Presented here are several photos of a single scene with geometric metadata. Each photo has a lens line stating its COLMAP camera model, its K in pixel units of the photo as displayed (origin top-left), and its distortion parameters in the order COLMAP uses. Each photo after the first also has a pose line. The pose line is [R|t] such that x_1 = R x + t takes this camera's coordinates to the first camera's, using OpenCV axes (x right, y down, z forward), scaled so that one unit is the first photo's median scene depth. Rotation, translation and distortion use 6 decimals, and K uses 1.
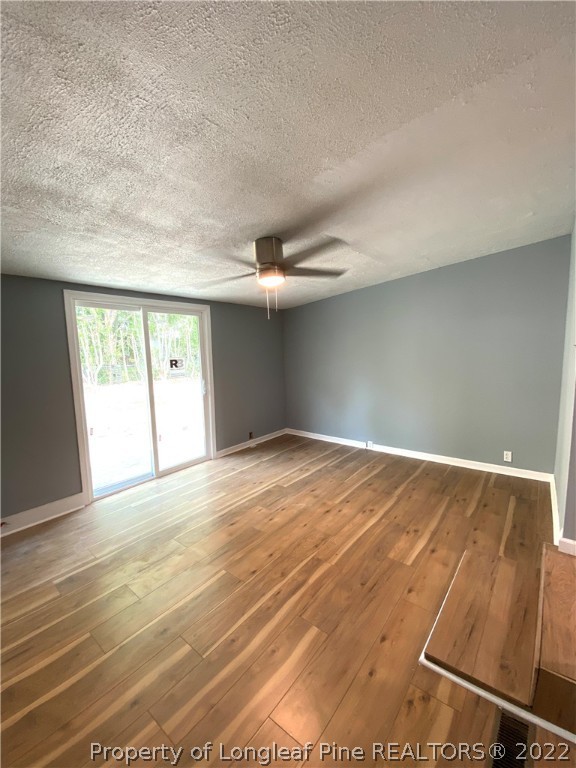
lens RADIAL K [[315.9, 0, 288.0], [0, 315.9, 384.0], [0, 0, 1]] dist [0.031484, -0.023753]
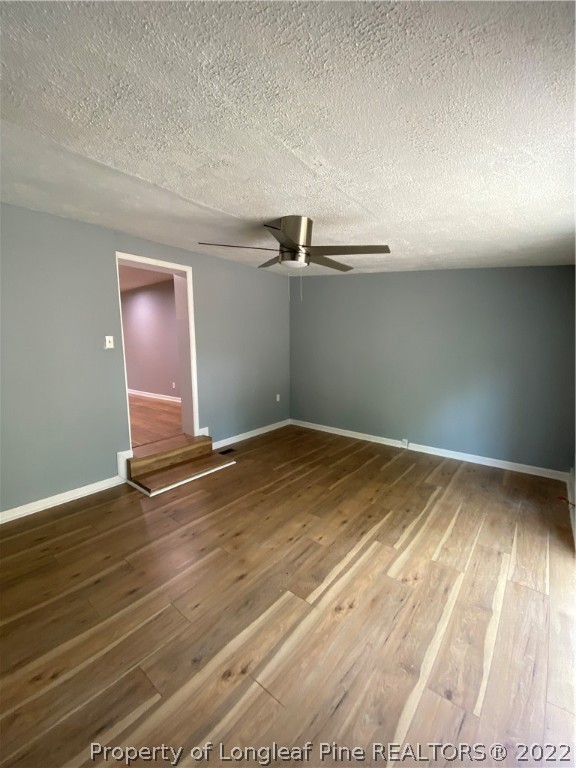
lens RADIAL K [[315.9, 0, 288.0], [0, 315.9, 384.0], [0, 0, 1]] dist [0.031484, -0.023753]
pose [[-0.999495, 0.030365, 0.009382, -0.025008], [0.031738, 0.969104, 0.244601, -0.164903], [-0.001665, 0.244776, -0.969578, 1.578432]]
